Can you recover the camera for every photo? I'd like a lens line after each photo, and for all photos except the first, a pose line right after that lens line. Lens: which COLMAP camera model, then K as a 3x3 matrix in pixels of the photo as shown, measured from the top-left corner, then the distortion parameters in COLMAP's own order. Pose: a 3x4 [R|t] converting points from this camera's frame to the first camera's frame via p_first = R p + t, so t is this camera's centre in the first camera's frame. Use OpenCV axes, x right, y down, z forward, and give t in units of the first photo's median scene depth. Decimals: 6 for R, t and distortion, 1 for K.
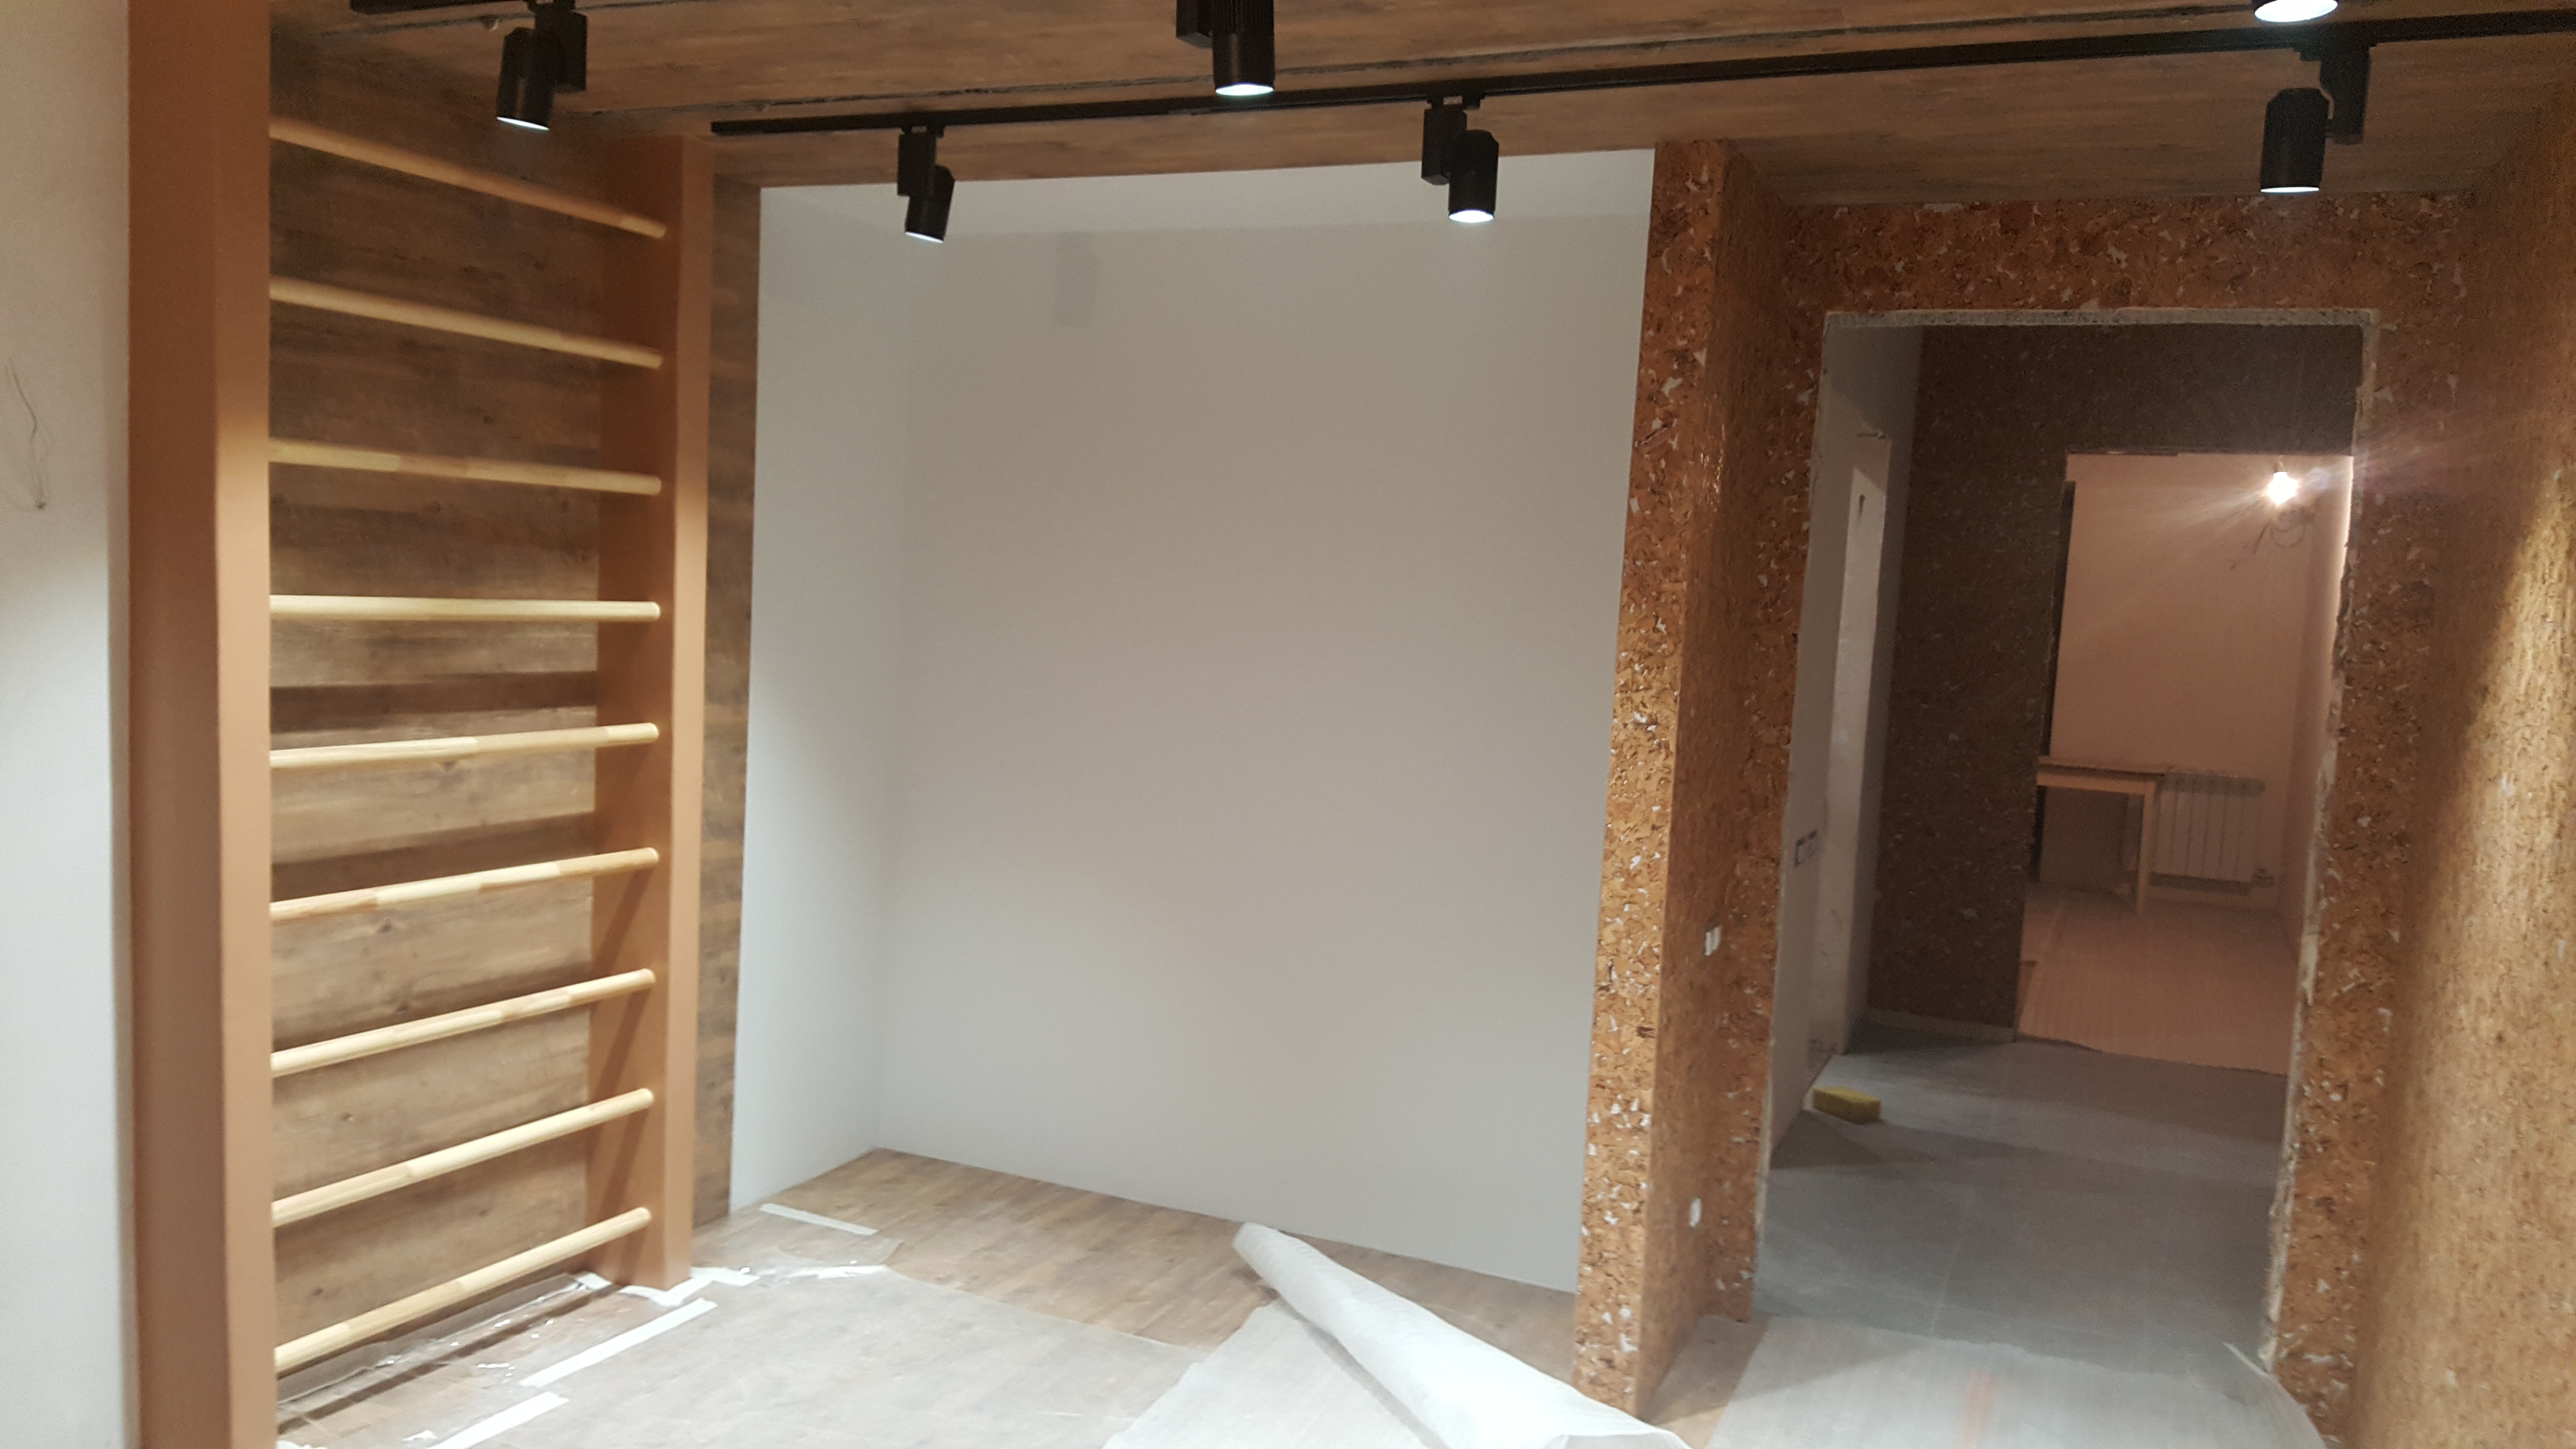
lens RADIAL K [[1997.3, 0, 1230.1], [0, 1997.3, 760.5], [0, 0, 1]] dist [0.140995, -0.268427]
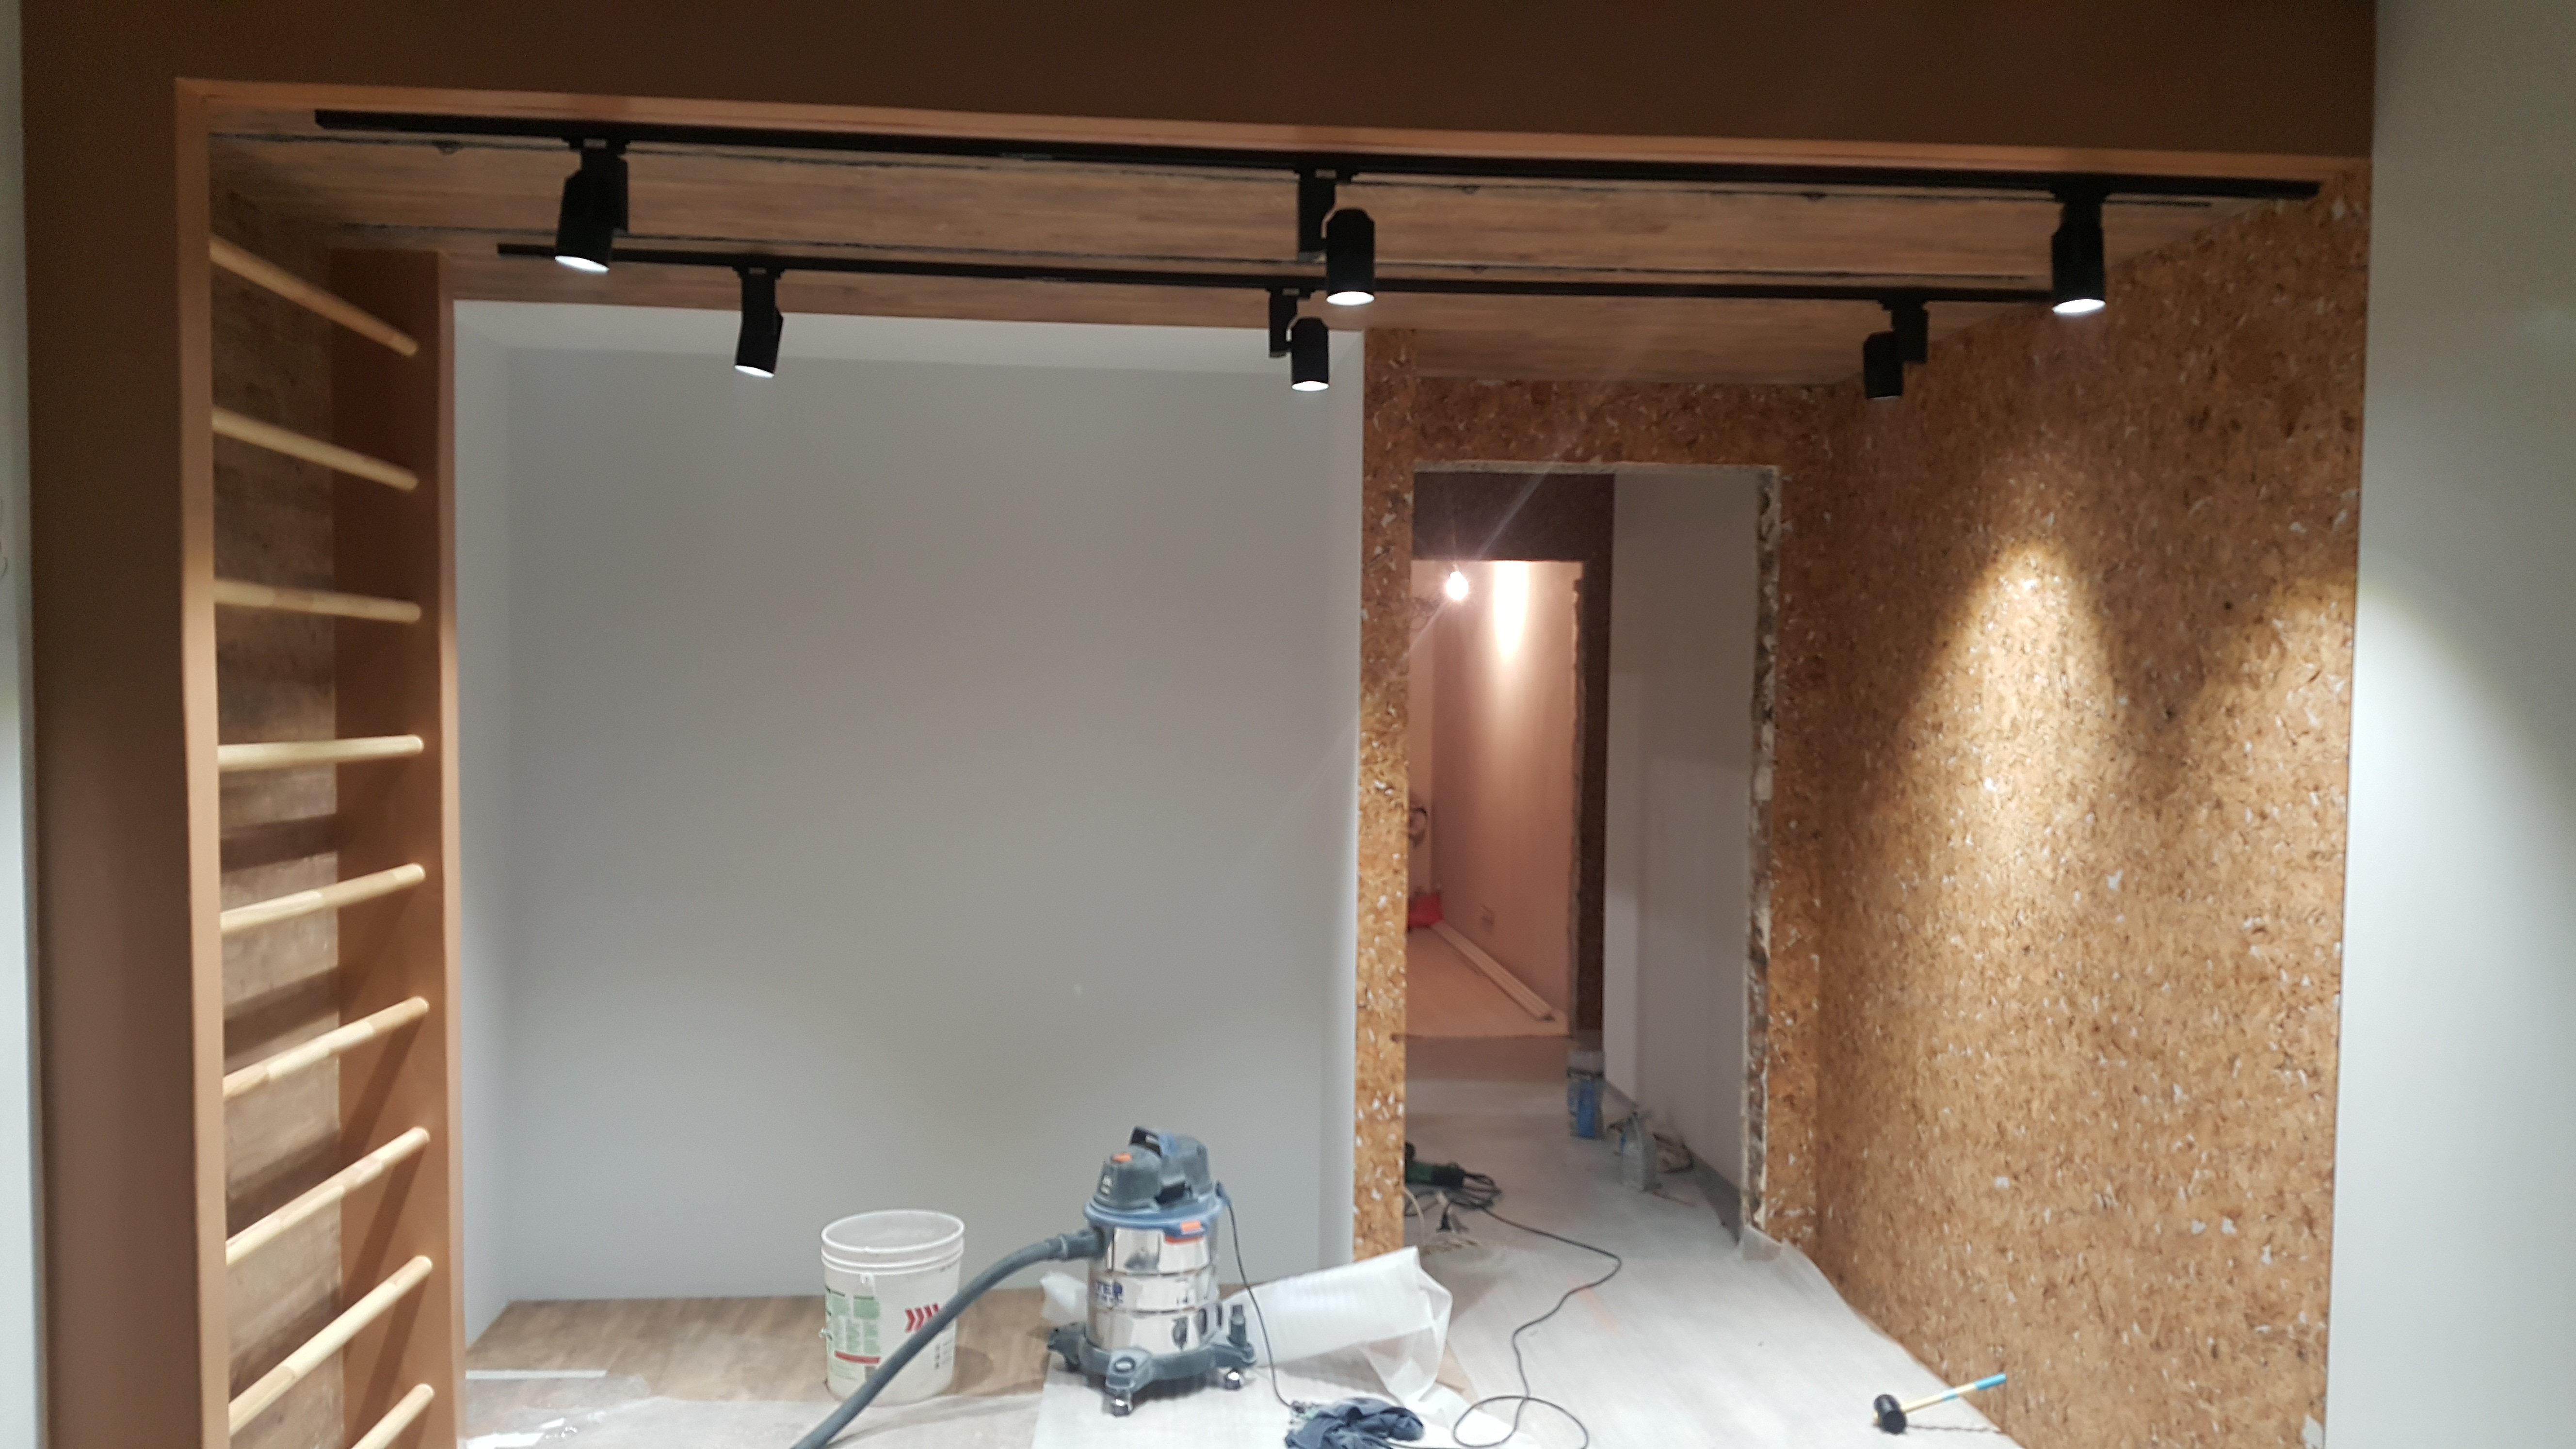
lens RADIAL K [[2049.6, 0, 1231.0], [0, 2049.6, 789.7], [0, 0, 1]] dist [0.168456, -0.290308]
pose [[0.850960, -0.066838, 0.520960, -0.526212], [0.083960, 0.996426, -0.009305, -0.013784], [-0.518476, 0.051658, 0.853530, -0.035070]]
